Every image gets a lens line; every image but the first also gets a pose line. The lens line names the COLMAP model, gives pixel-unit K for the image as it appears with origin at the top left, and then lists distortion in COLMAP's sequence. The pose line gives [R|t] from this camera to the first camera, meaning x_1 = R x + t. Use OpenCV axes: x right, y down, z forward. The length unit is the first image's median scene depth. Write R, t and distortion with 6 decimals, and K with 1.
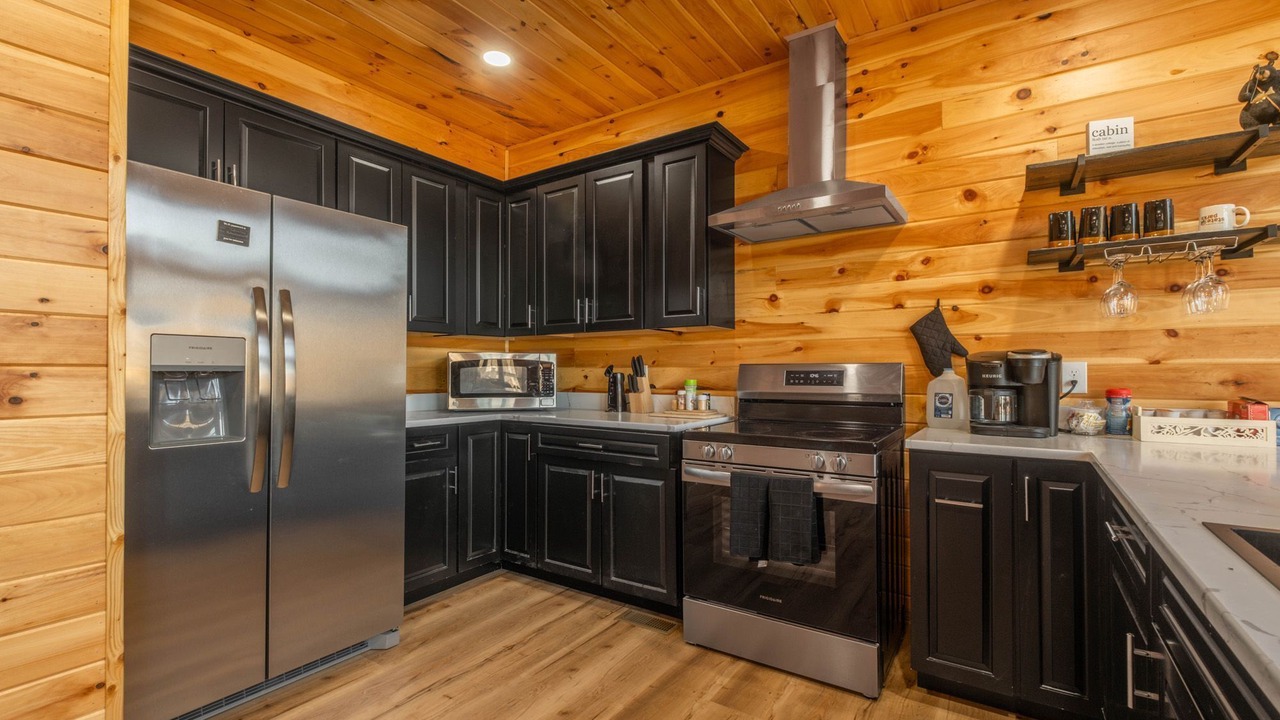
lens RADIAL K [[555.2, 0, 651.0], [0, 555.2, 363.6], [0, 0, 1]] dist [-0.003046, -0.002328]
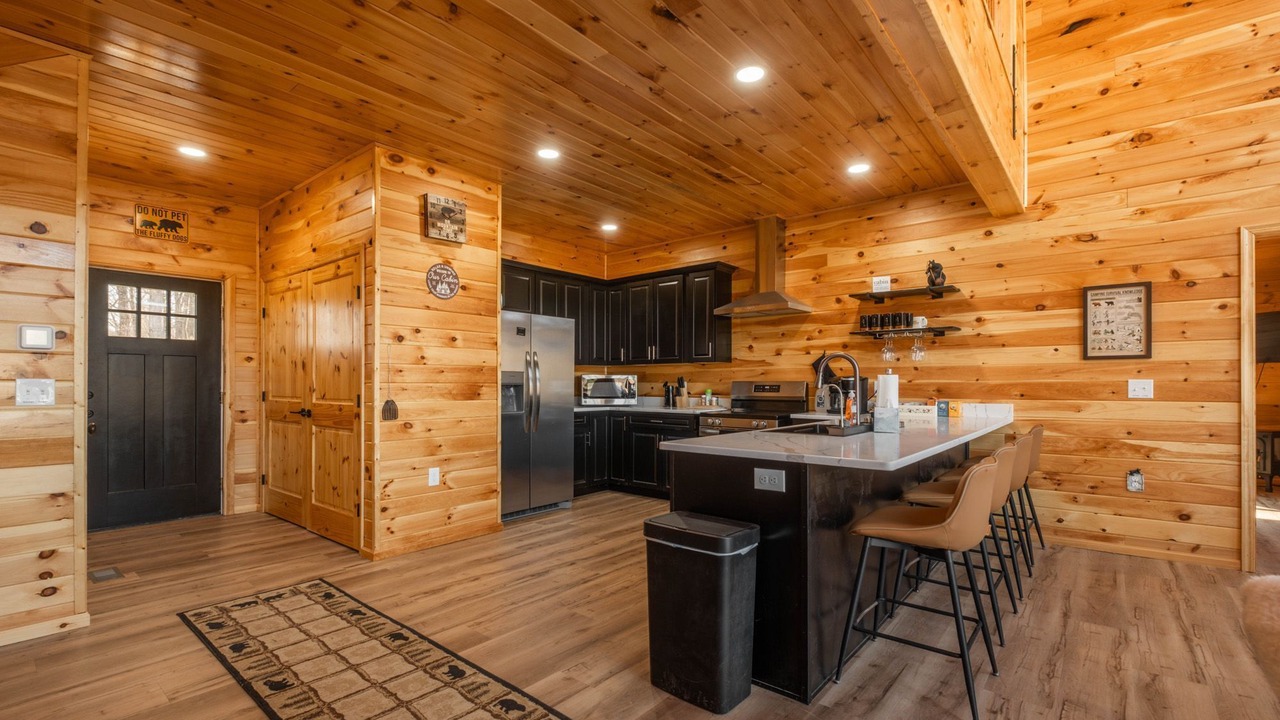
lens RADIAL K [[555.2, 0, 645.5], [0, 555.2, 381.7], [0, 0, 1]] dist [-0.003046, -0.002328]
pose [[0.993942, 0.001778, -0.109893, 0.078218], [-0.000735, 0.999954, 0.009530, -0.017556], [0.109905, -0.009391, 0.993898, -1.067767]]
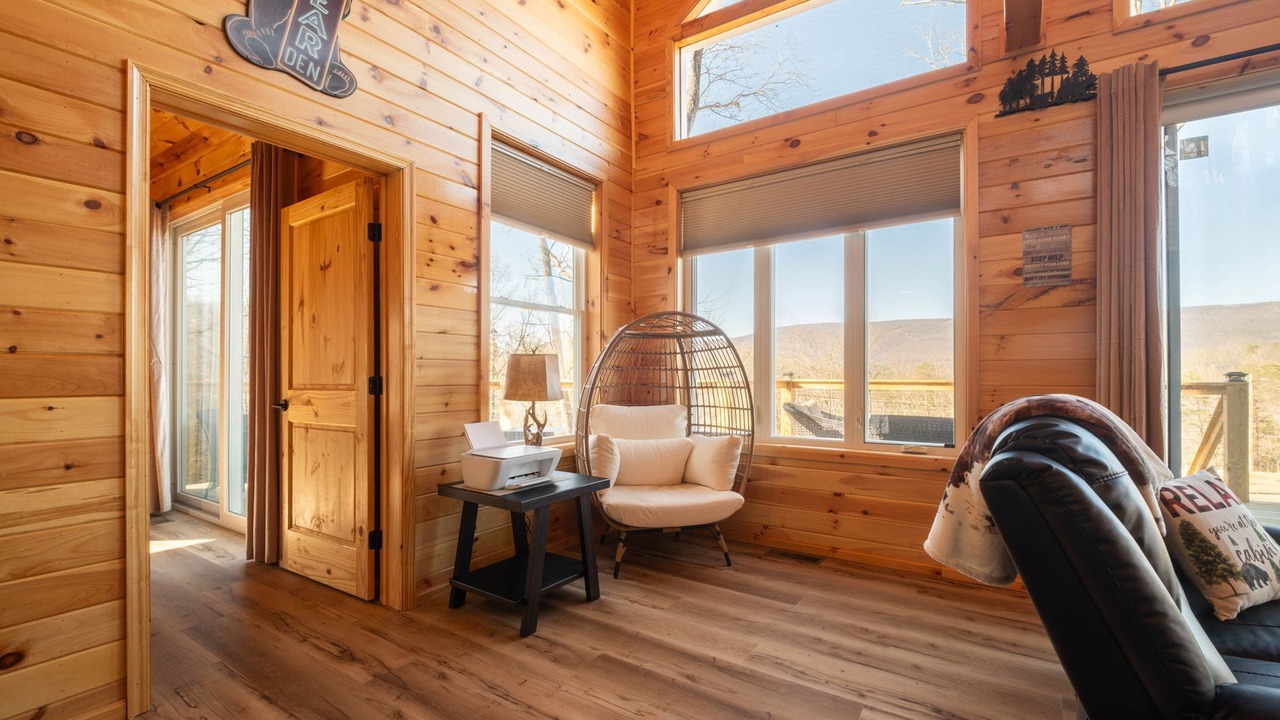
lens RADIAL K [[555.2, 0, 625.6], [0, 555.2, 374.3], [0, 0, 1]] dist [-0.003046, -0.002328]
pose [[0.018870, 0.002187, 0.999820, 0.663494], [-0.014540, 0.999892, -0.001913, 0.008375], [-0.999716, -0.014502, 0.018900, -0.248478]]
